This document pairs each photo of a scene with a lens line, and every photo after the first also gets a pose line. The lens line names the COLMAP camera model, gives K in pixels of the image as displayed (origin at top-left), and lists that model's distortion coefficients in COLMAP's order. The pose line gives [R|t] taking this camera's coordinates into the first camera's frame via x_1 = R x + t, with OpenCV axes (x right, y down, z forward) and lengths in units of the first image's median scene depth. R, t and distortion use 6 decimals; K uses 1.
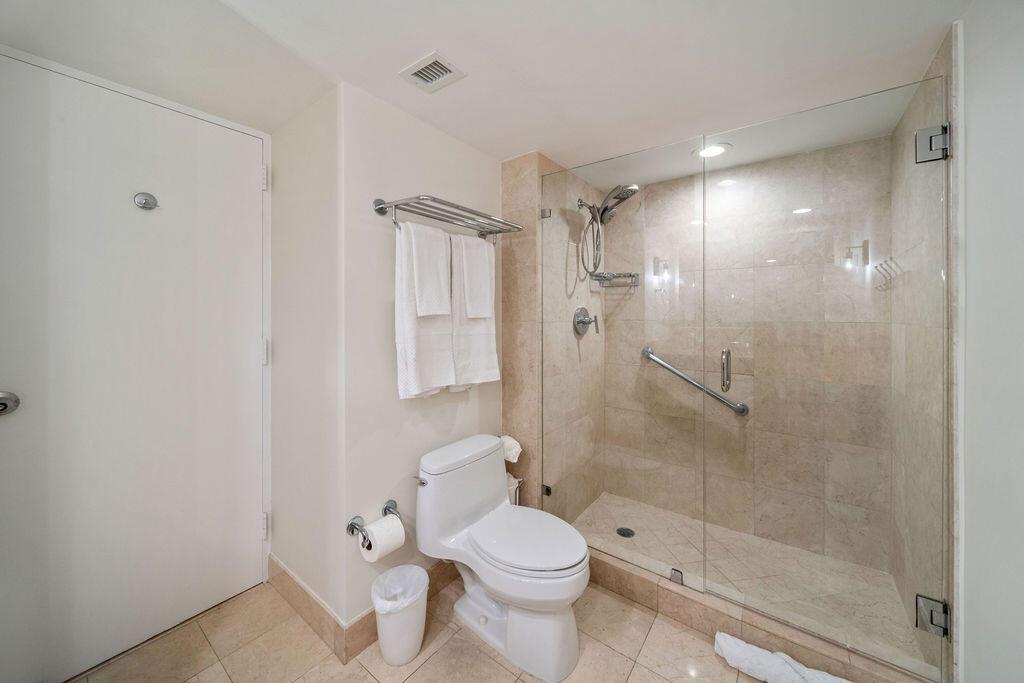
lens RADIAL K [[370.0, 0, 514.2], [0, 370.0, 325.5], [0, 0, 1]] dist [-0.000341, -0.000006]
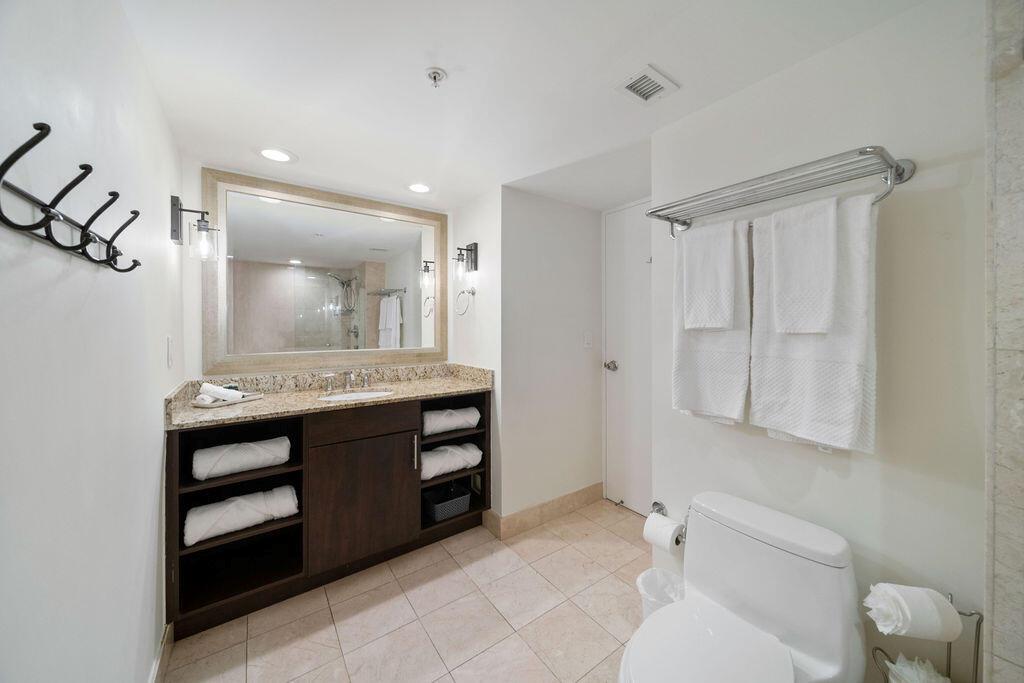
lens RADIAL K [[370.0, 0, 514.2], [0, 370.0, 325.5], [0, 0, 1]] dist [-0.000341, -0.000006]
pose [[-0.280737, -0.000077, -0.959785, 0.724640], [-0.025822, 0.999639, 0.007473, -0.028877], [0.959437, 0.026882, -0.280637, 0.805861]]
